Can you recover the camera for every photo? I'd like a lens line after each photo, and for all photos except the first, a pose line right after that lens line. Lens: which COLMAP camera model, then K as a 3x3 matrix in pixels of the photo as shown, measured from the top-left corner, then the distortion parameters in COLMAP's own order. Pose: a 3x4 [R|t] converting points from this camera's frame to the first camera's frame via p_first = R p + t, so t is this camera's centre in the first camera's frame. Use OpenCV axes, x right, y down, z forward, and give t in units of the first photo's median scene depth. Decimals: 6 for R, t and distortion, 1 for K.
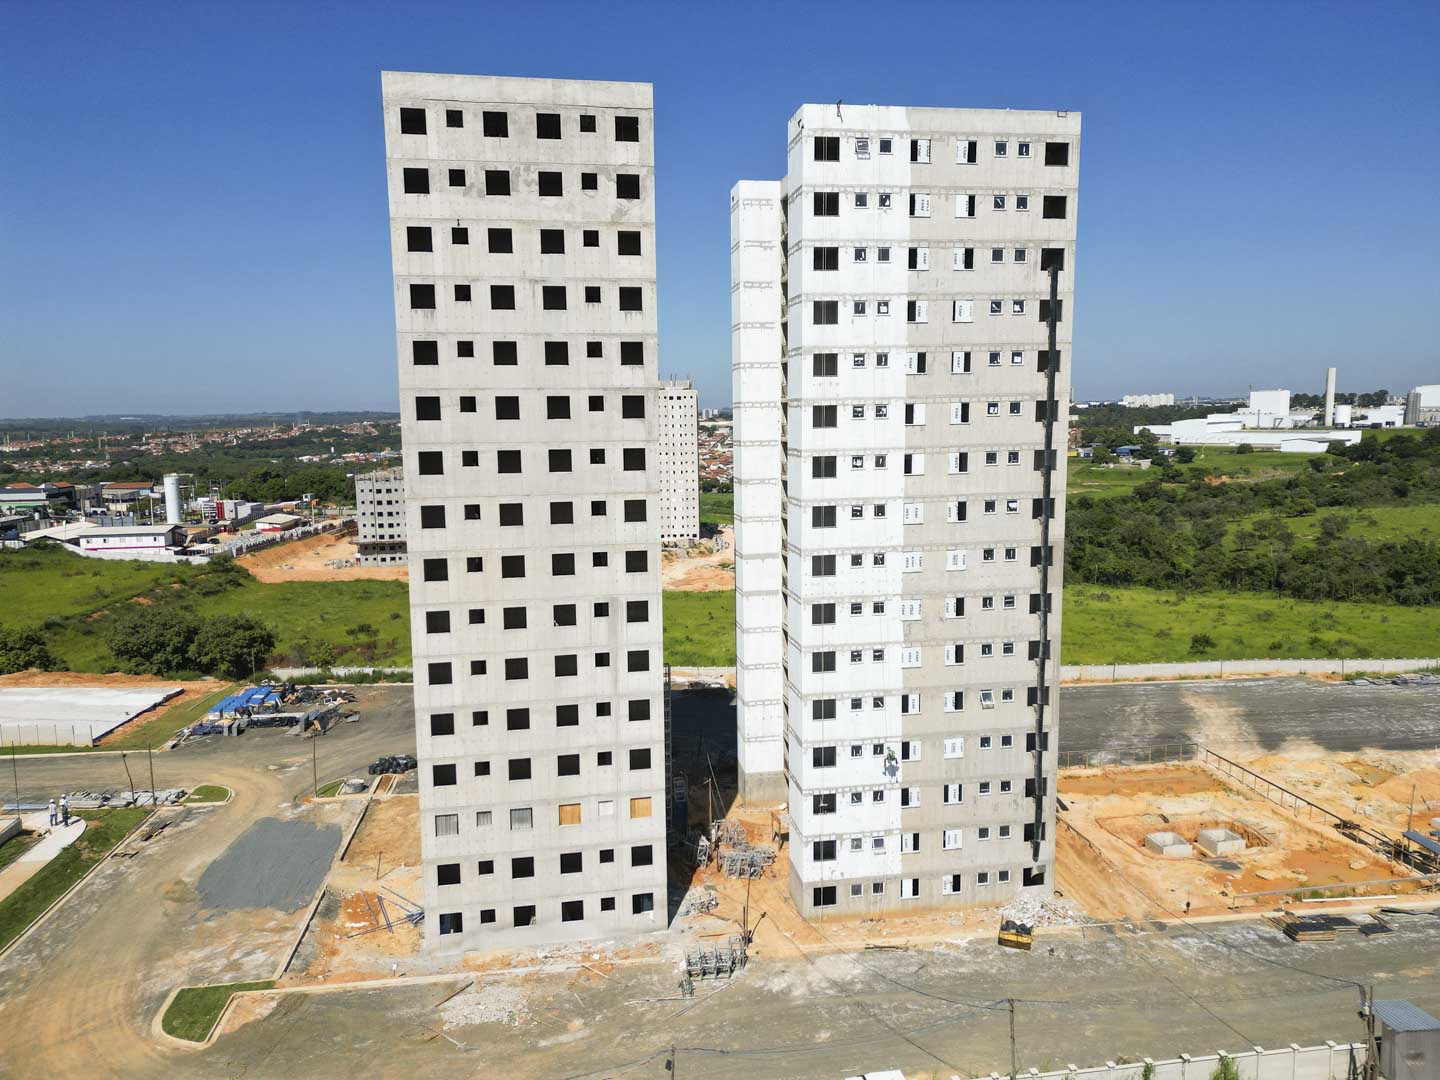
lens RADIAL K [[1011.0, 0, 721.0], [0, 1011.0, 537.1], [0, 0, 1]] dist [0.065522, -0.059591]
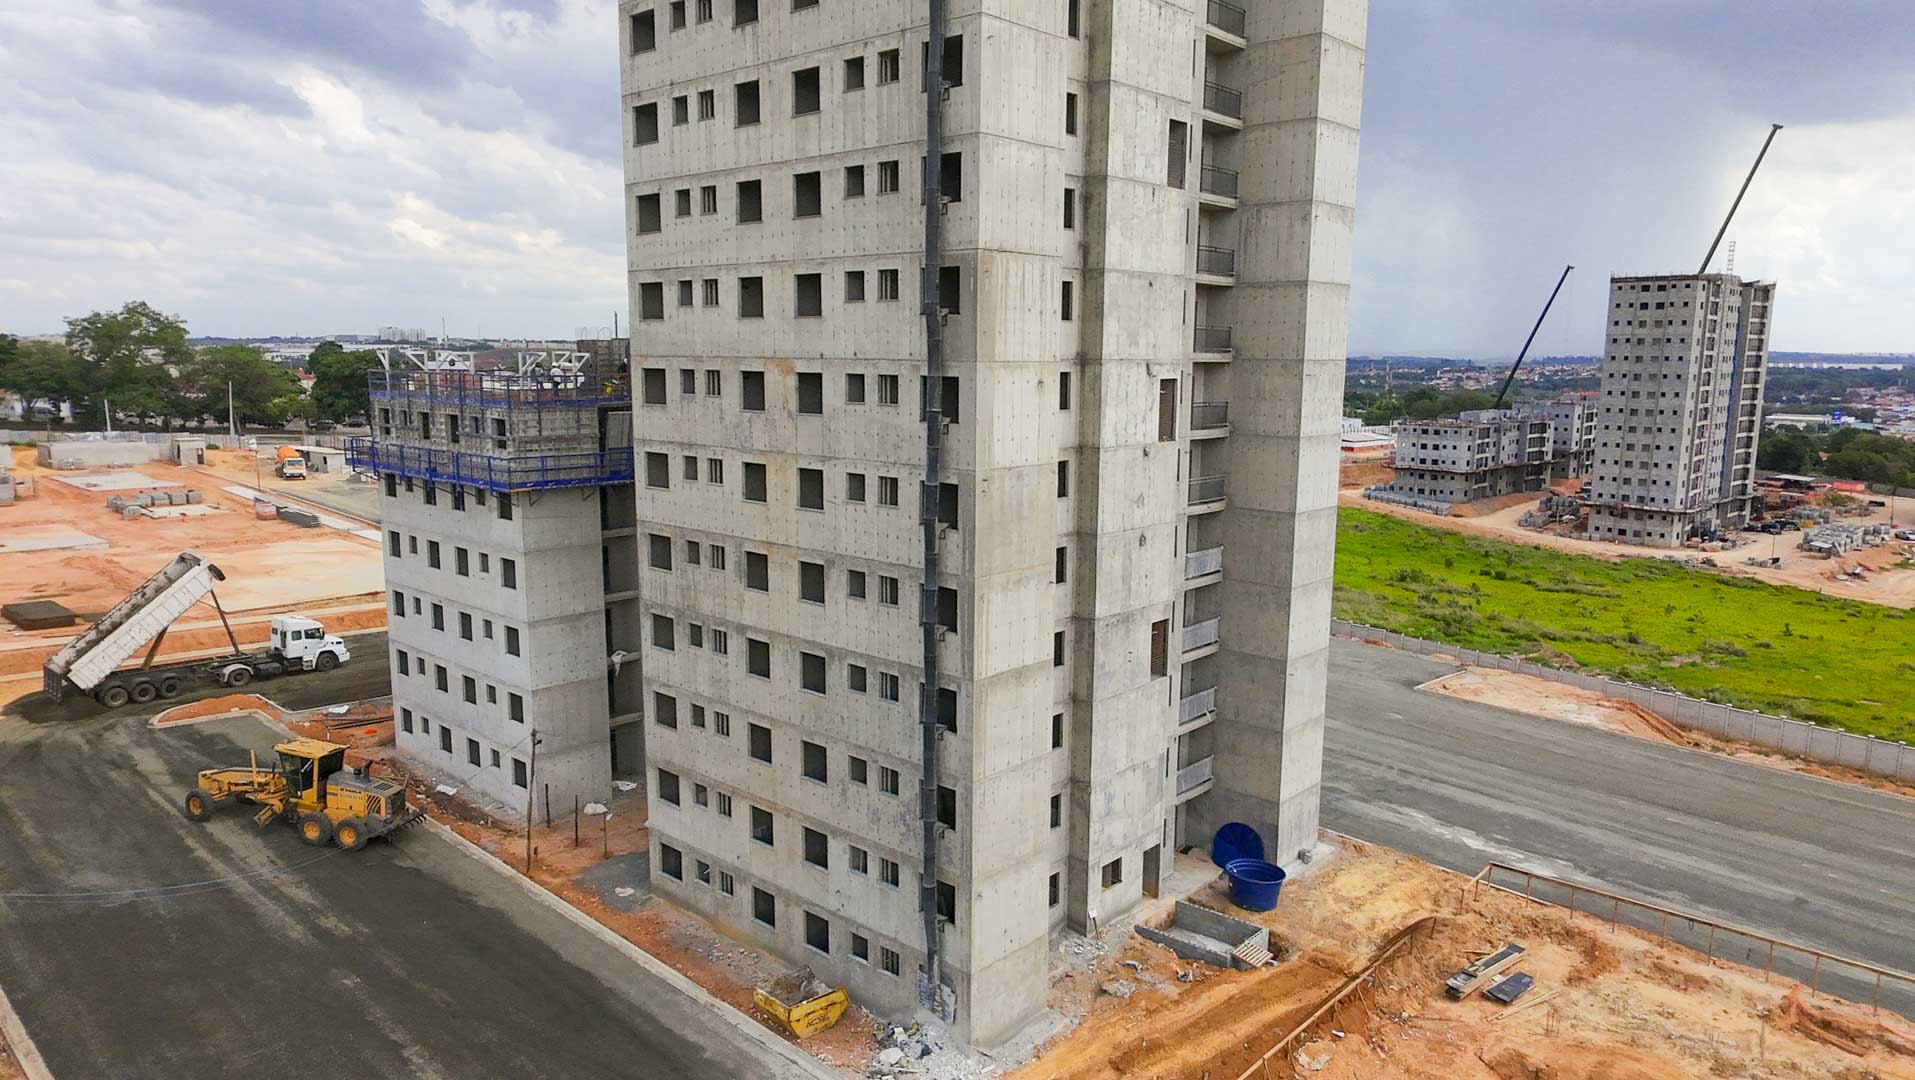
lens RADIAL K [[1223.8, 0, 951.7], [0, 1223.8, 541.7], [0, 0, 1]] dist [0.013995, -0.002055]
pose [[0.623156, 0.142826, -0.768946, 0.162693], [-0.115348, 0.989216, 0.090261, 0.017304], [0.773545, 0.032450, 0.632910, 0.146085]]
